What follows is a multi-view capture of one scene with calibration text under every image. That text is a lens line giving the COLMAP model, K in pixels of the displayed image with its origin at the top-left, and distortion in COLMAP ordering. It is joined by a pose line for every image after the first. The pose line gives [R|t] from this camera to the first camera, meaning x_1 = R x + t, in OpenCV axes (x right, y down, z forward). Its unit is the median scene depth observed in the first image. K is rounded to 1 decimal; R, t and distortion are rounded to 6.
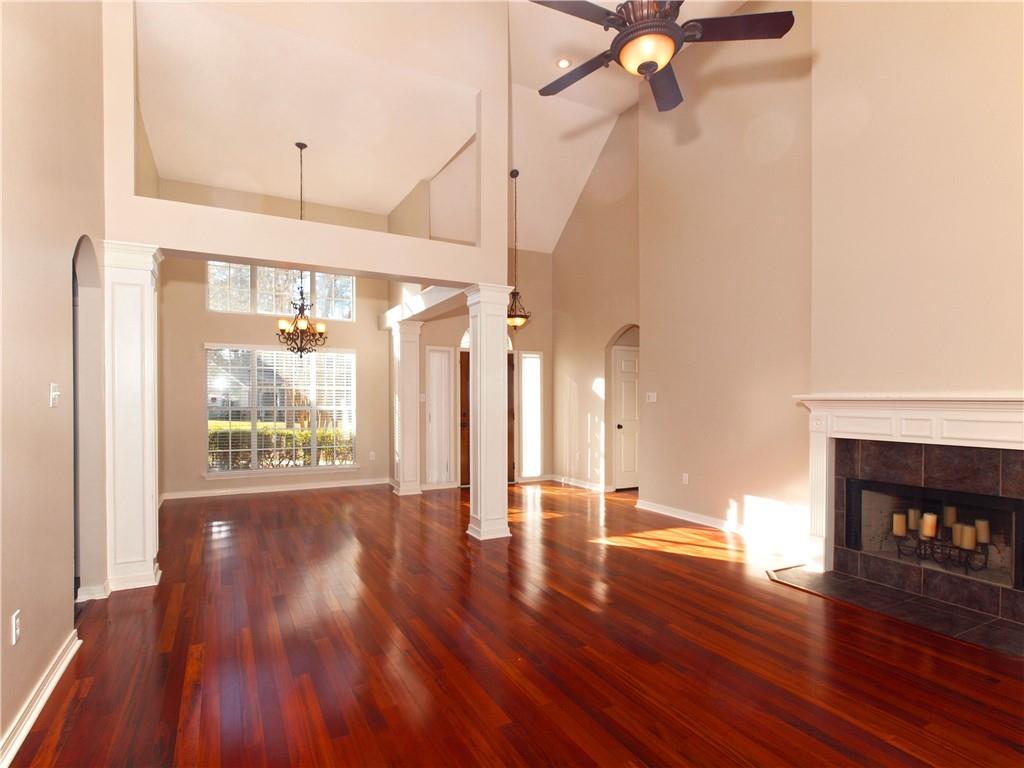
lens RADIAL K [[543.0, 0, 513.0], [0, 543.0, 391.2], [0, 0, 1]] dist [-0.007495, -0.003054]
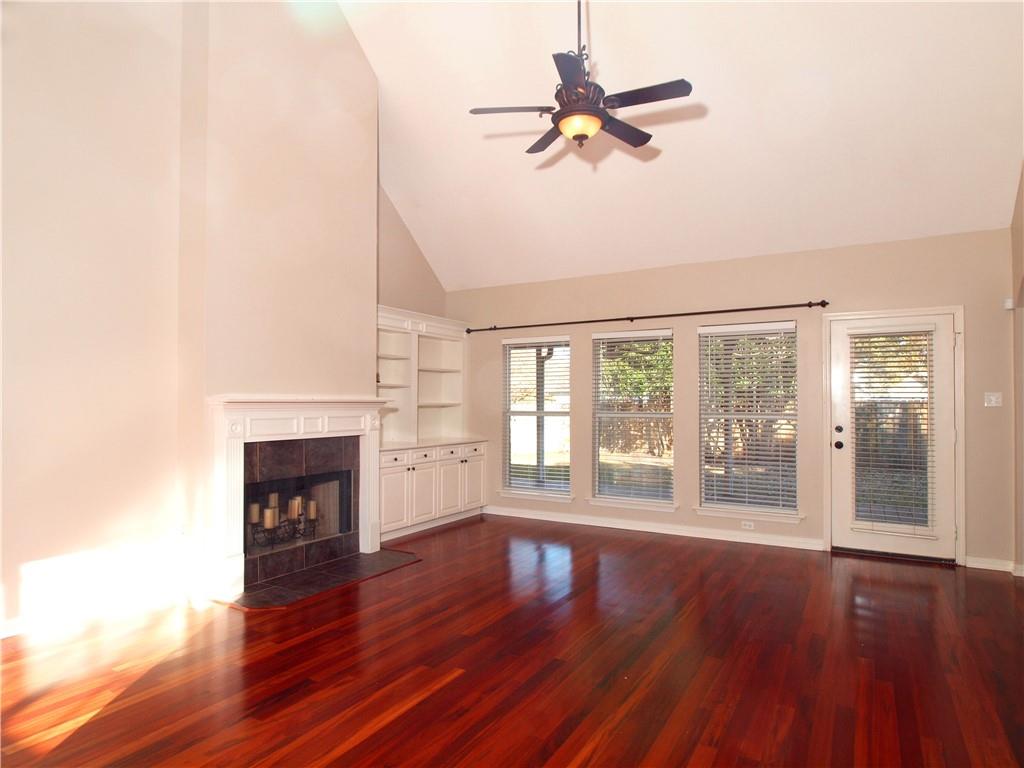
lens RADIAL K [[600.5, 0, 513.0], [0, 600.5, 388.2], [0, 0, 1]] dist [-0.000072, 0.000227]
pose [[-0.520635, 0.014687, 0.853653, -0.408382], [-0.013801, 0.999577, -0.025614, 0.010117], [-0.853668, -0.025117, -0.520212, 0.895633]]
